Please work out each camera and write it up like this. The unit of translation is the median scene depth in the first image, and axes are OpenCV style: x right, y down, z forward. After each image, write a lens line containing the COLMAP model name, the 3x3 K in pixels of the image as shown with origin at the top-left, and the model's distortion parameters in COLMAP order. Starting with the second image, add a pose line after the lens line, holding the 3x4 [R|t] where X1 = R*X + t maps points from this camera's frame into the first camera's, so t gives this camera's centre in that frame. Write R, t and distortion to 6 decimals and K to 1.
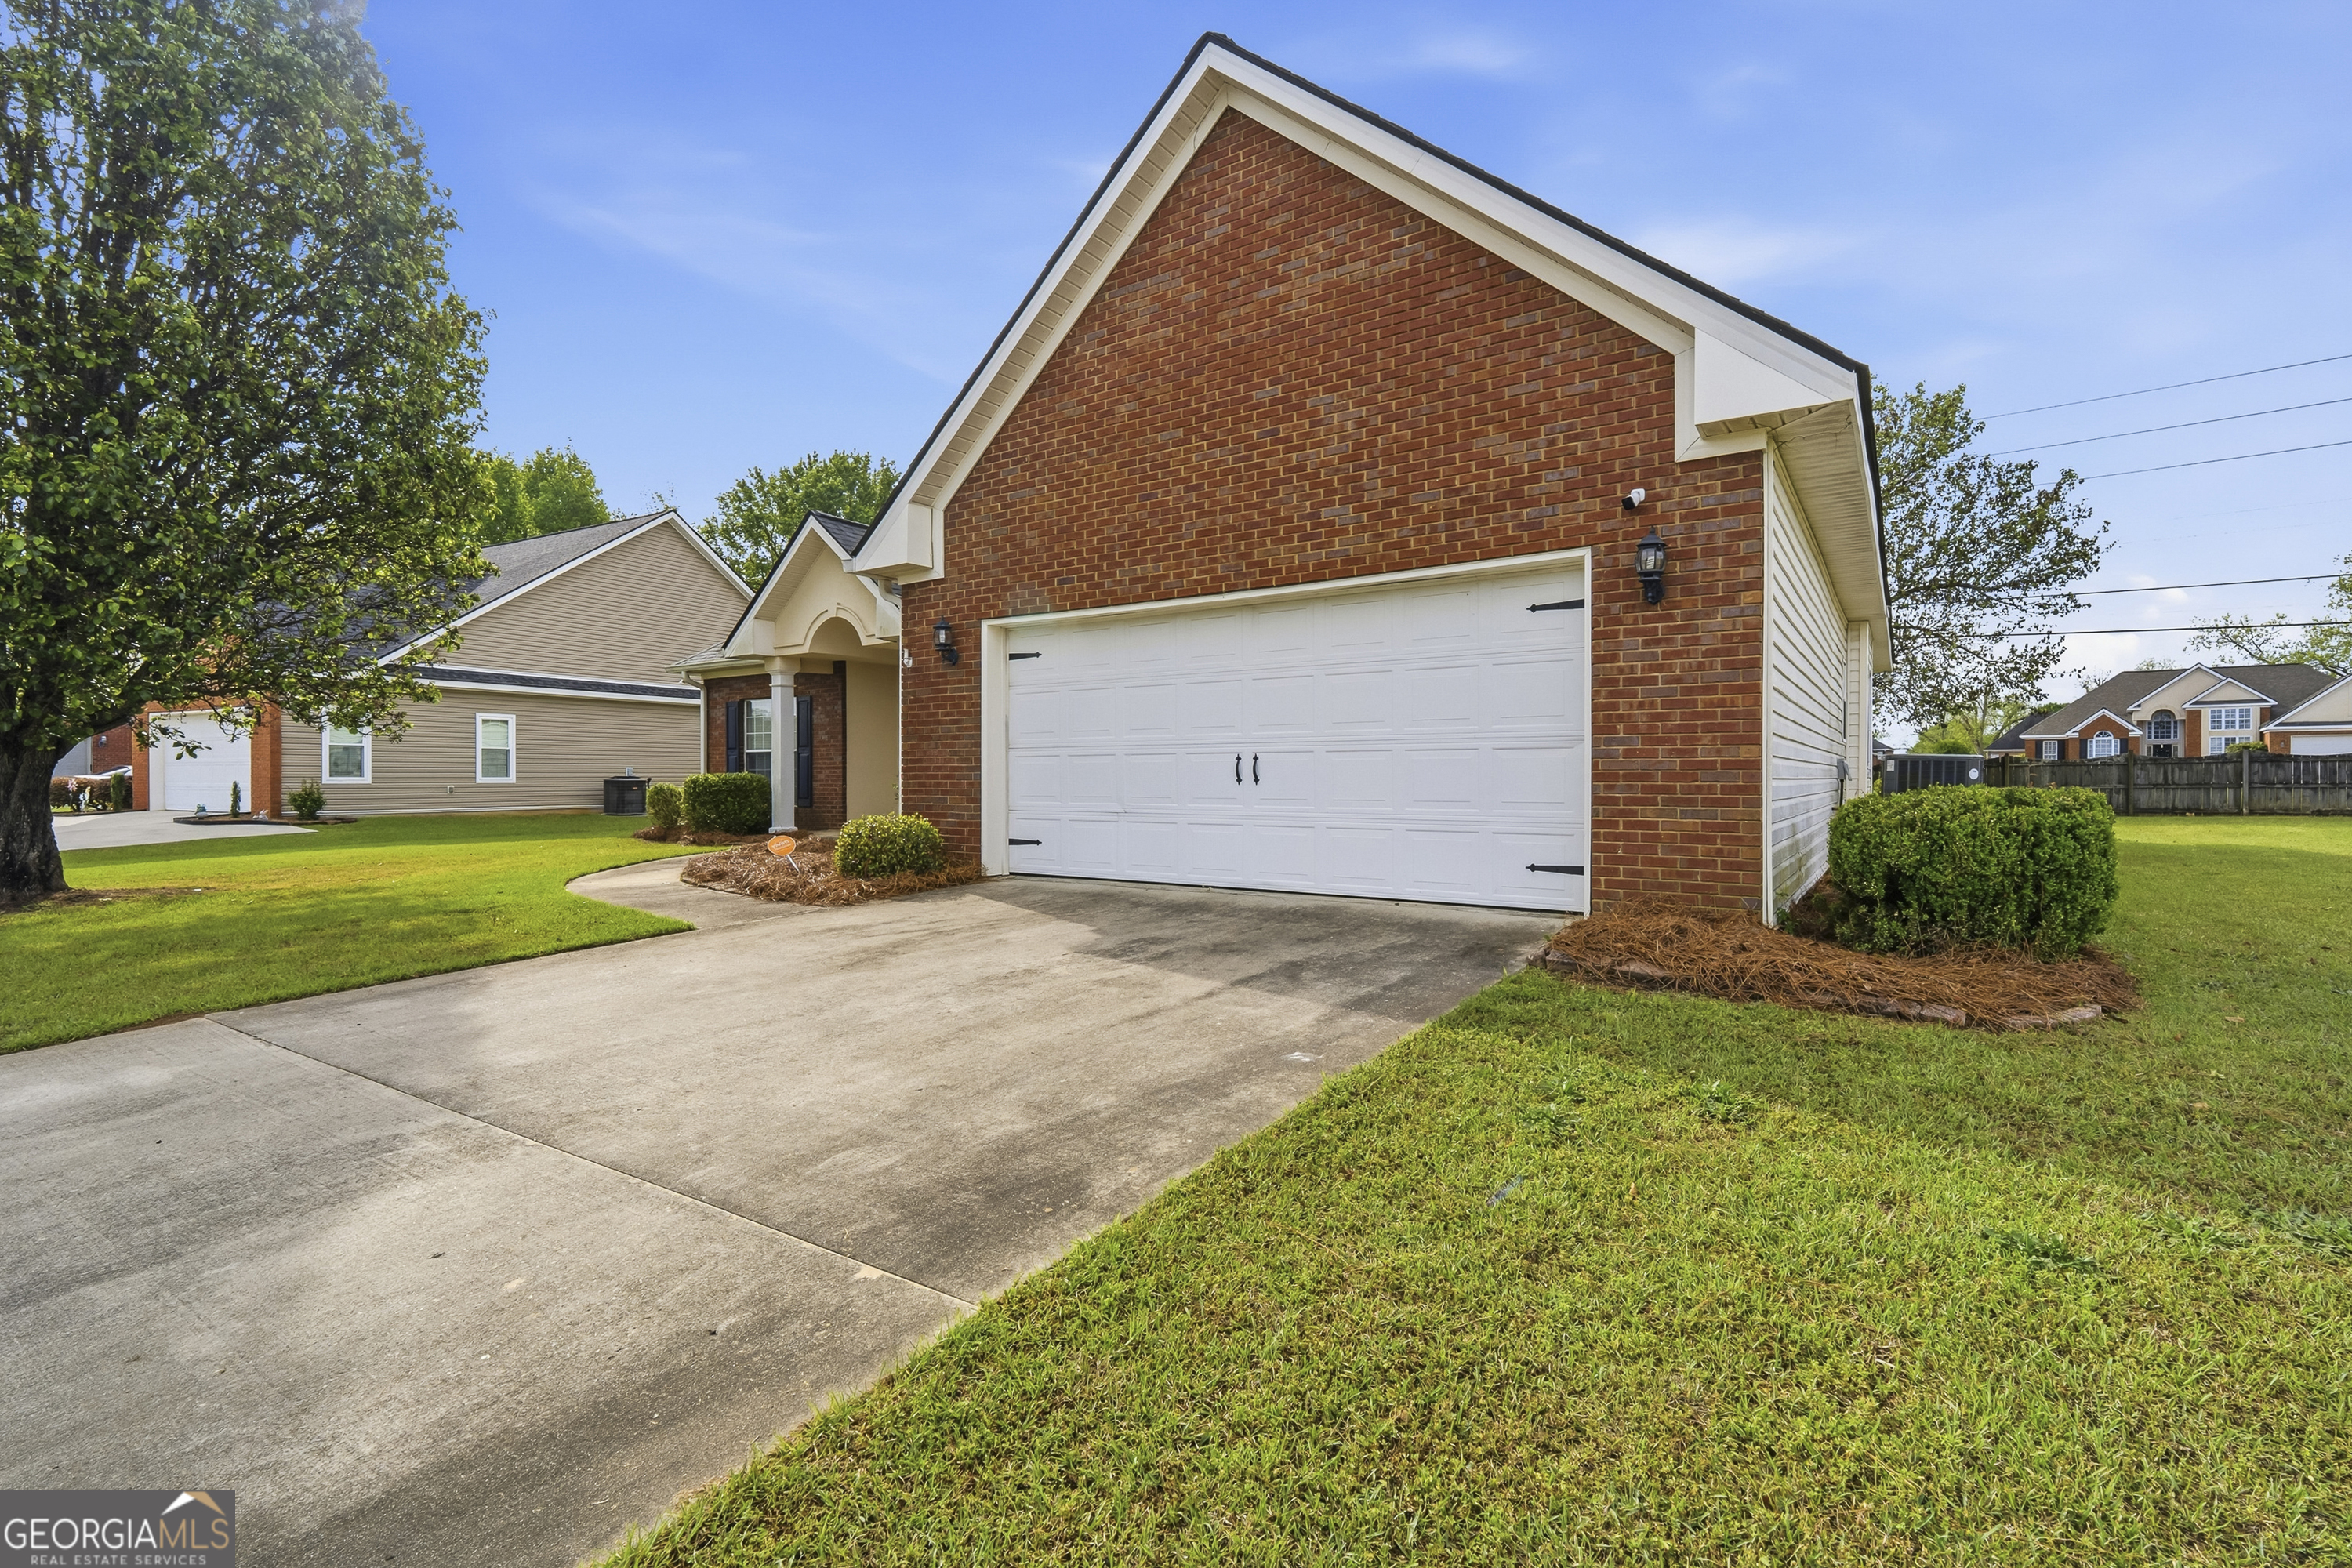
lens RADIAL K [[1068.5, 0, 1182.2], [0, 1068.5, 786.2], [0, 0, 1]] dist [-0.011653, 0.001779]
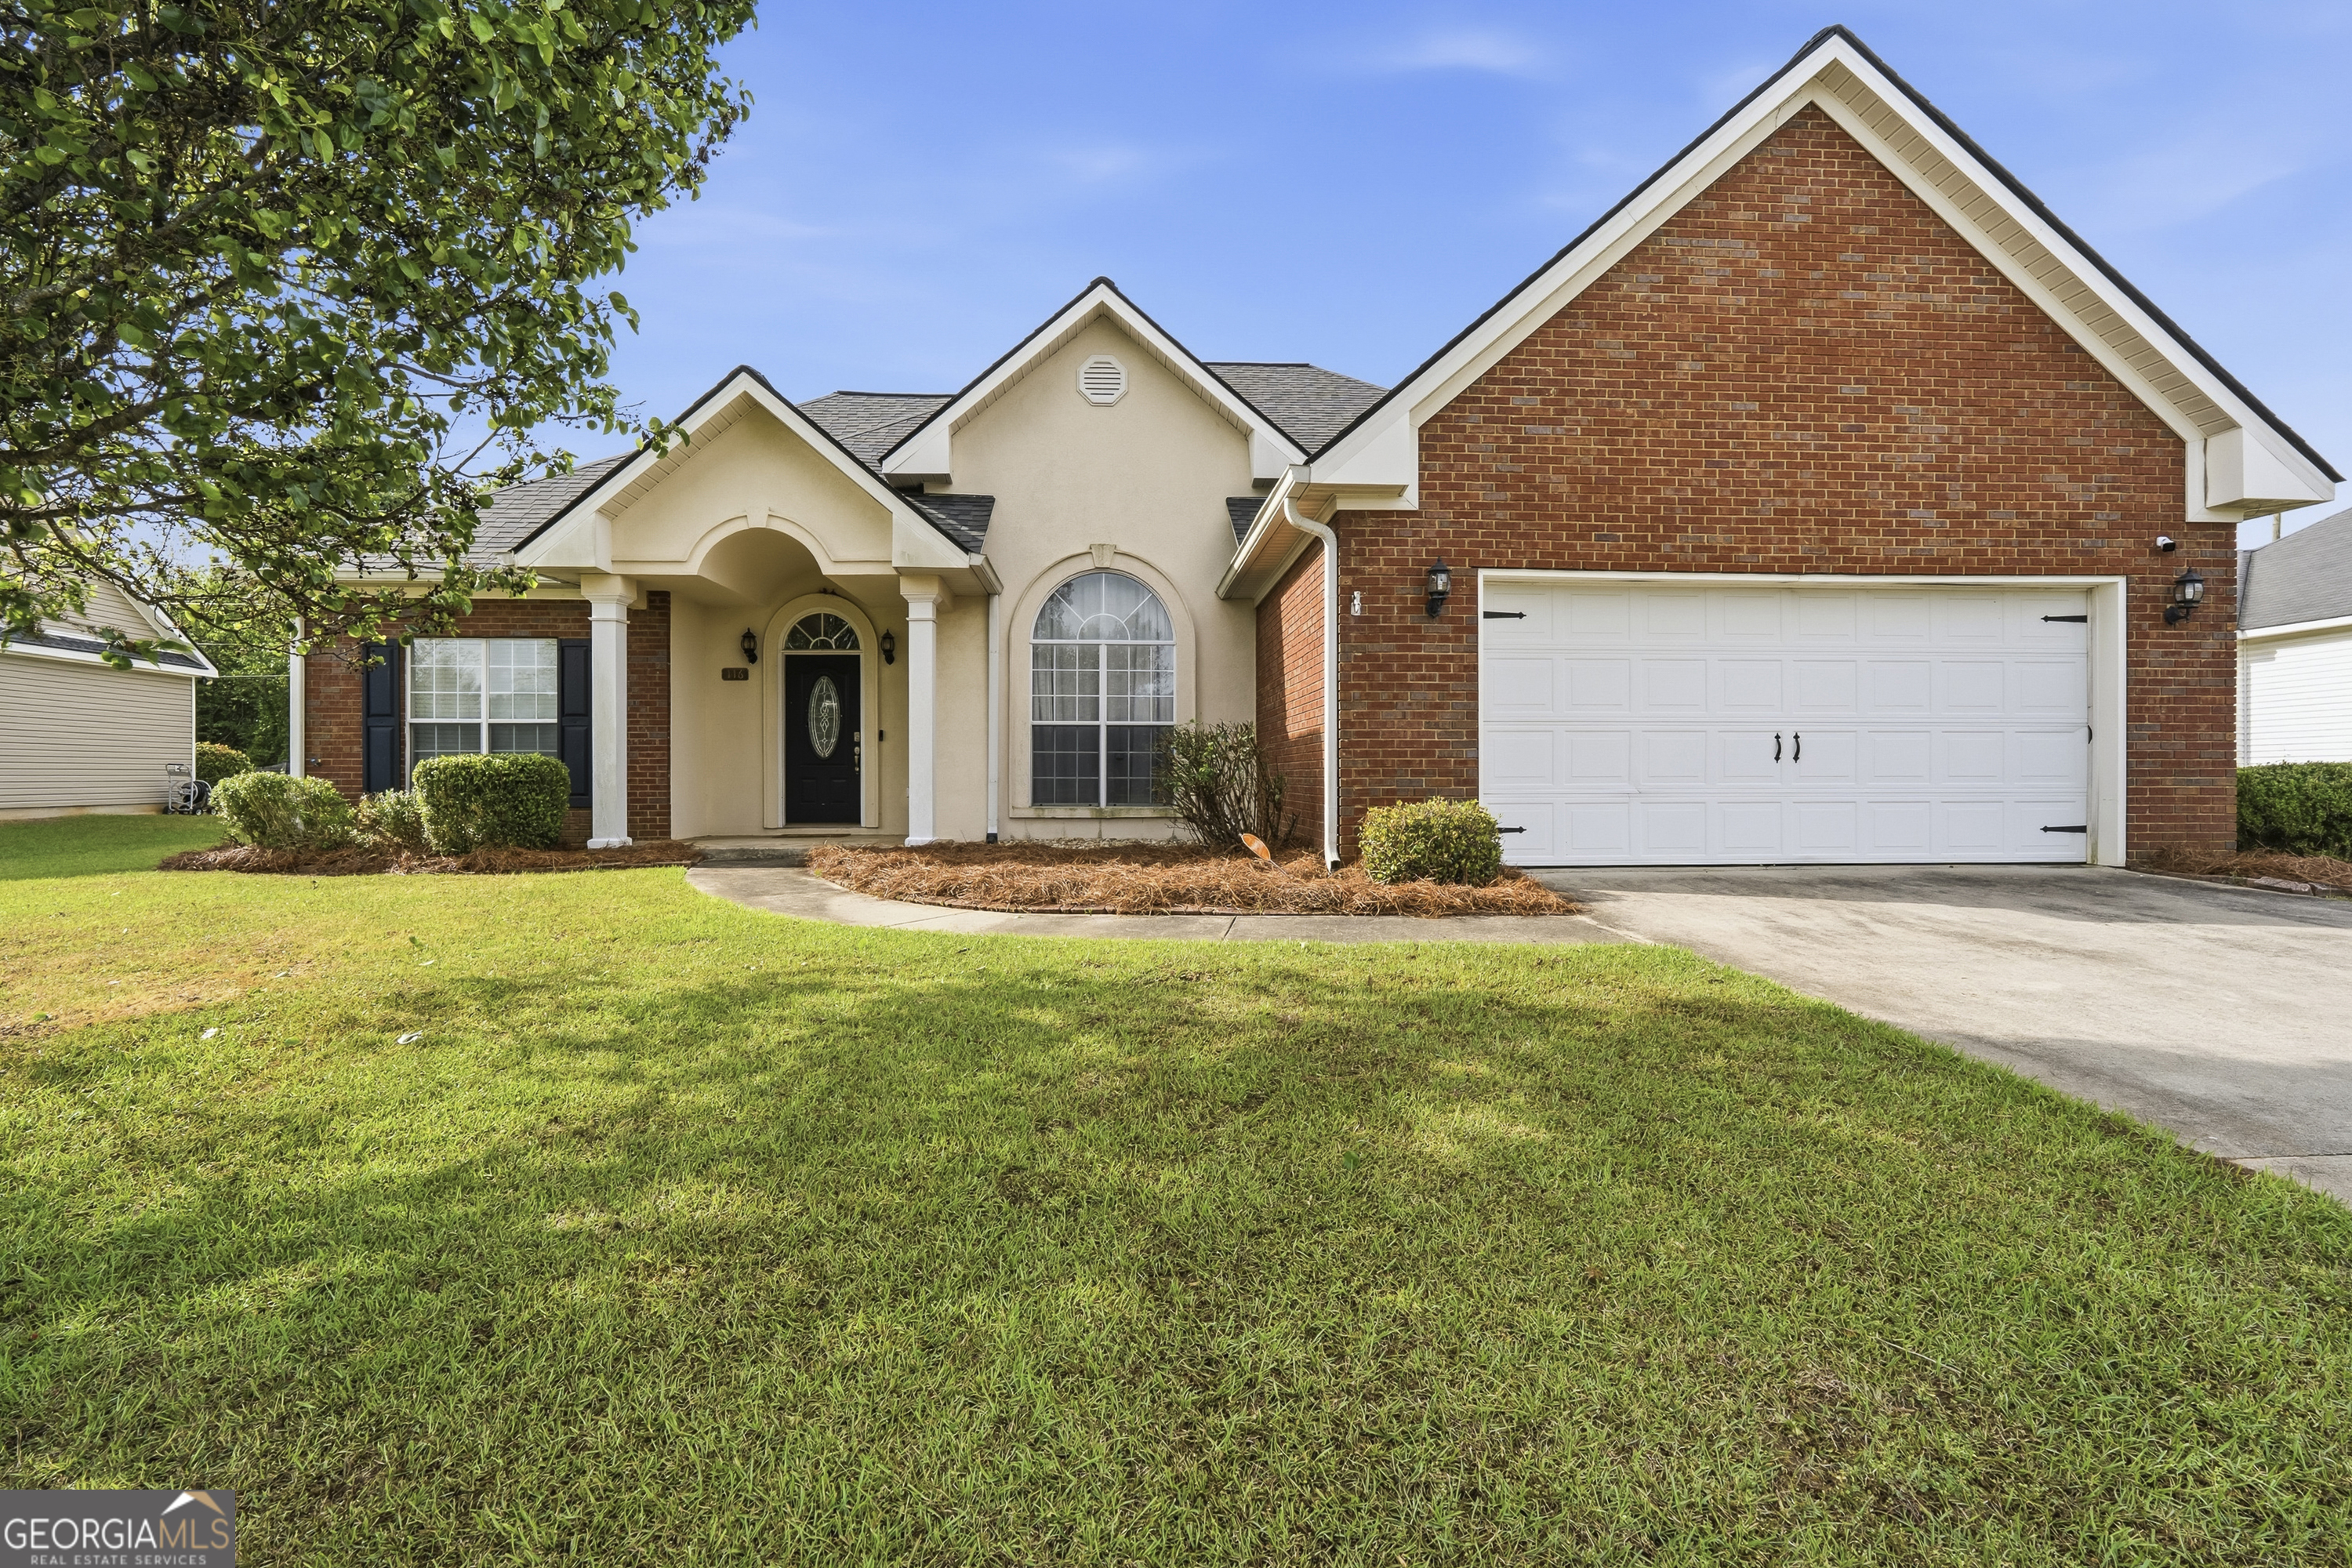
lens RADIAL K [[1068.5, 0, 1174.6], [0, 1068.5, 777.4], [0, 0, 1]] dist [-0.011653, 0.001779]
pose [[0.783600, -0.001970, 0.621262, -1.078685], [0.006346, 0.999968, -0.004834, 0.014385], [-0.621233, 0.007731, 0.783588, 0.587920]]
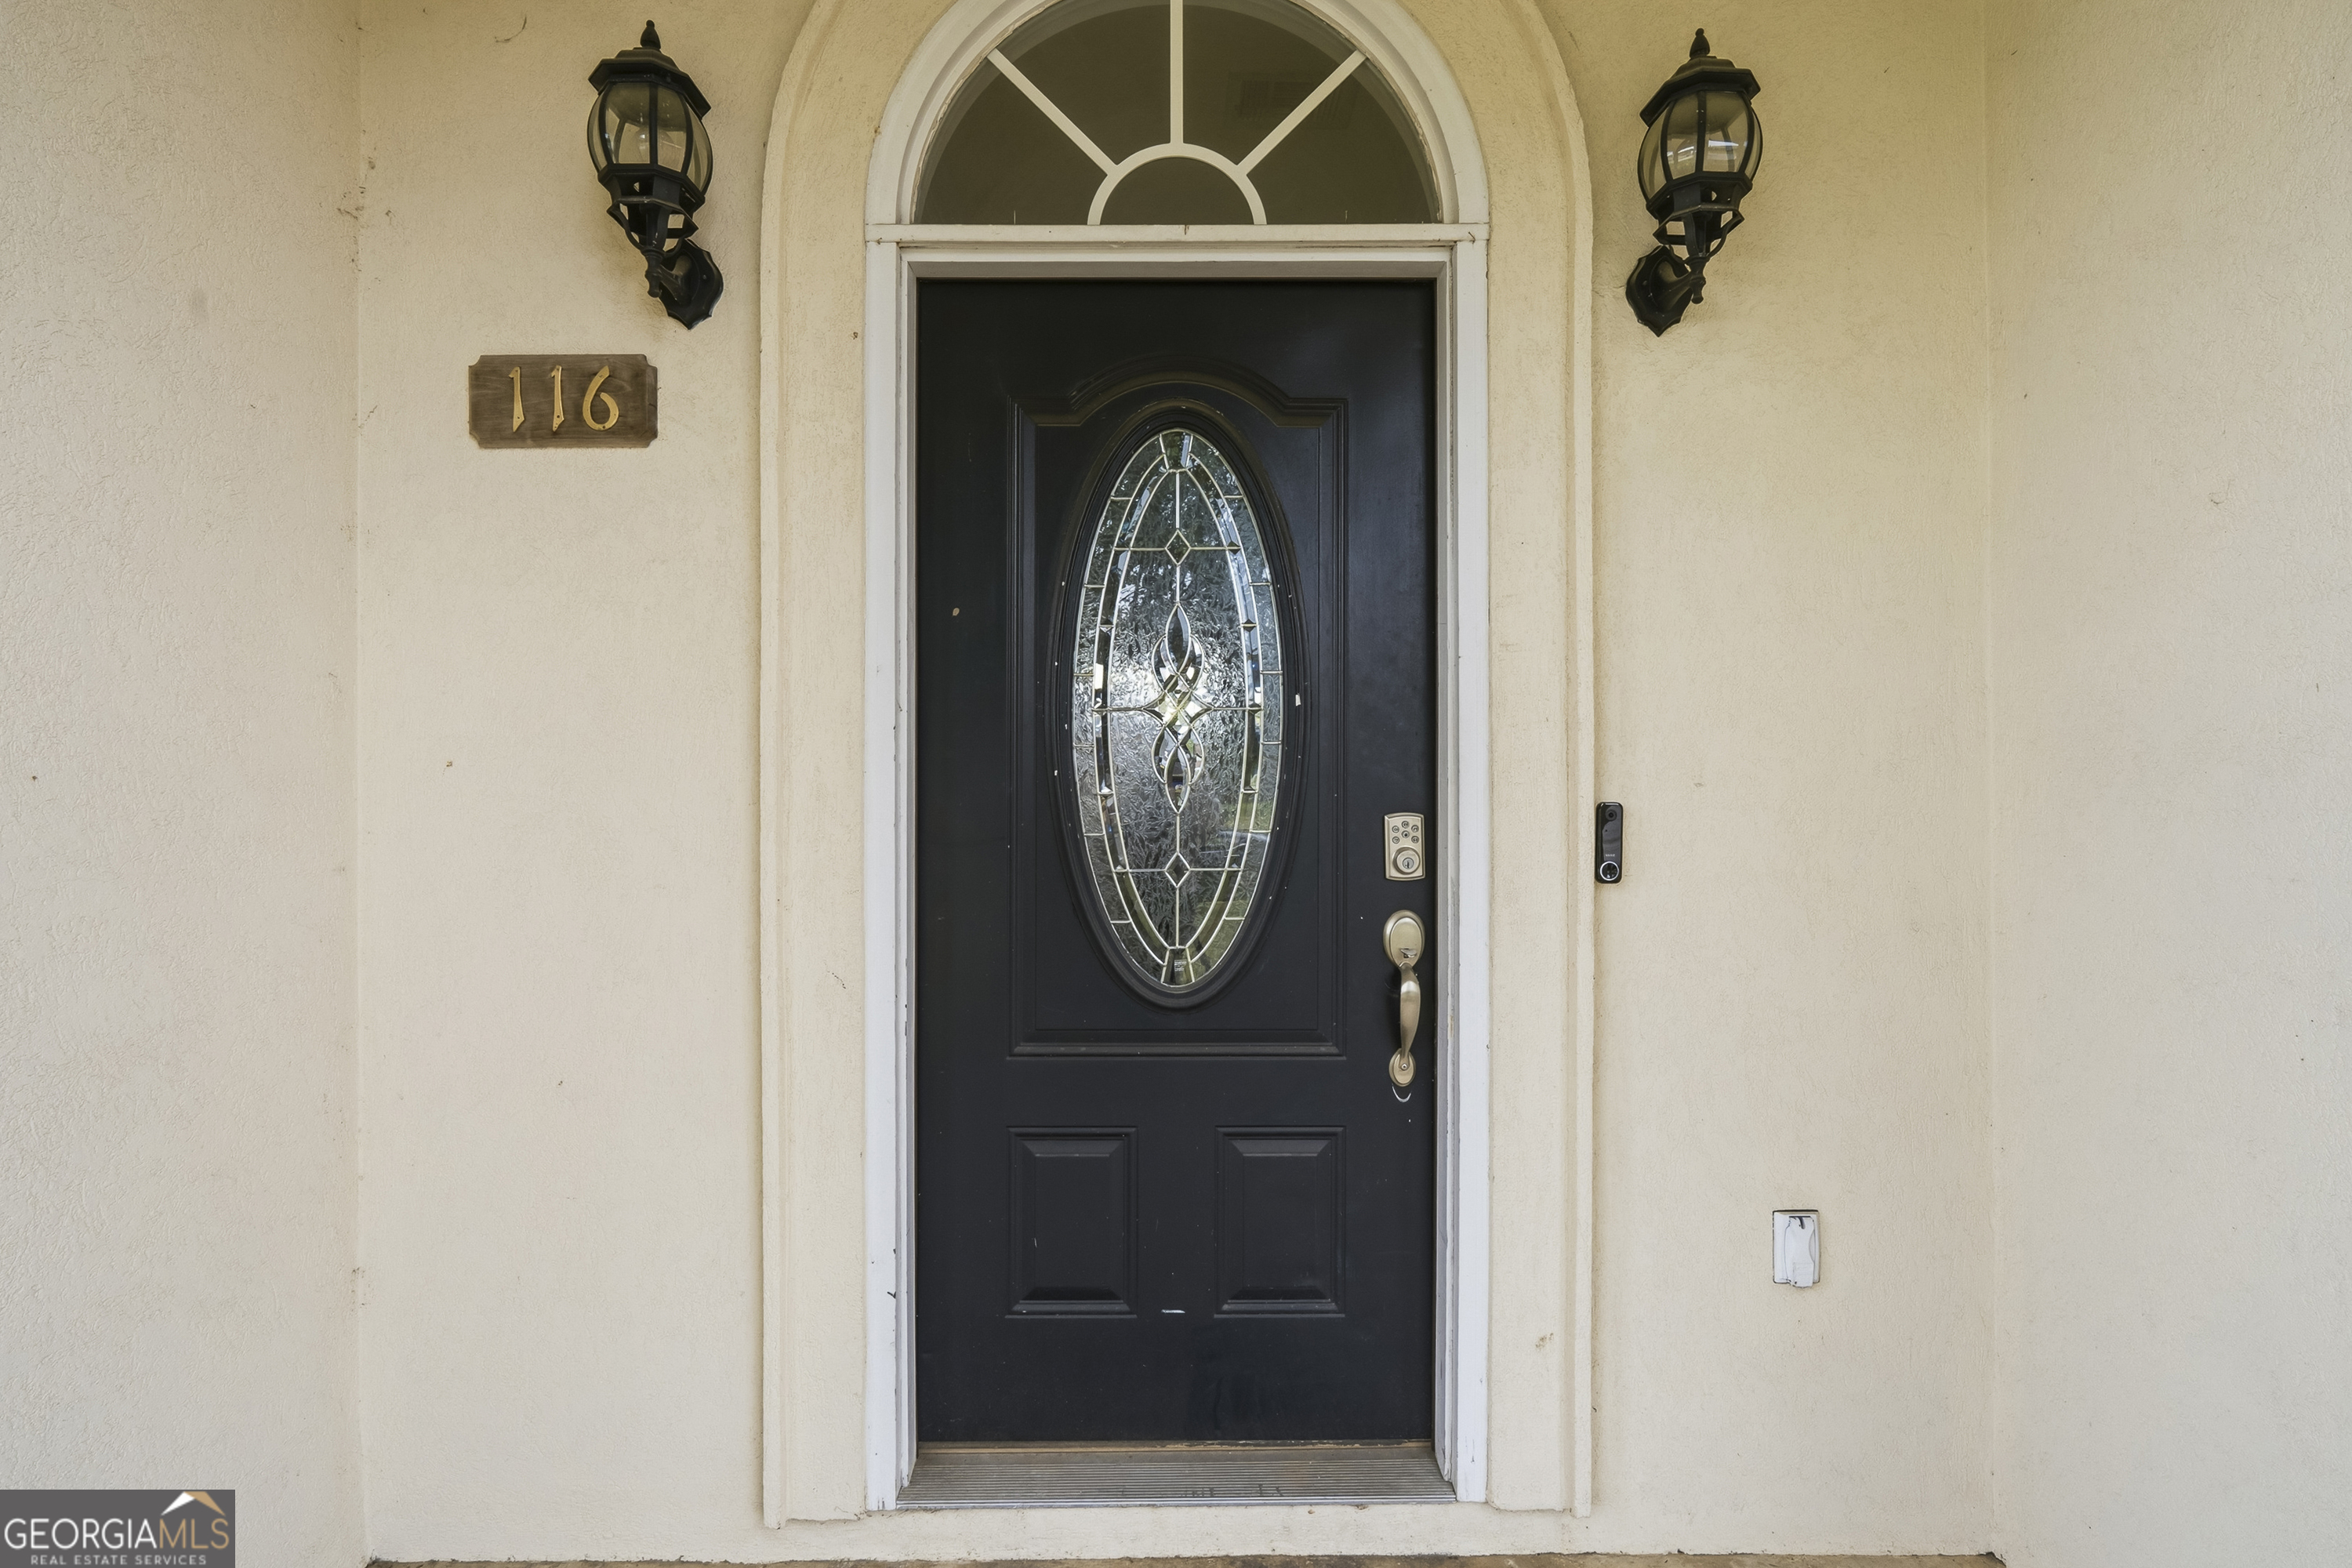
lens RADIAL K [[1068.5, 0, 1179.2], [0, 1068.5, 785.2], [0, 0, 1]] dist [-0.011653, 0.001779]
pose [[0.816707, -0.003916, 0.577040, -0.690065], [0.006681, 0.999974, -0.002670, -0.058417], [-0.577015, 0.006036, 0.816712, 1.792819]]
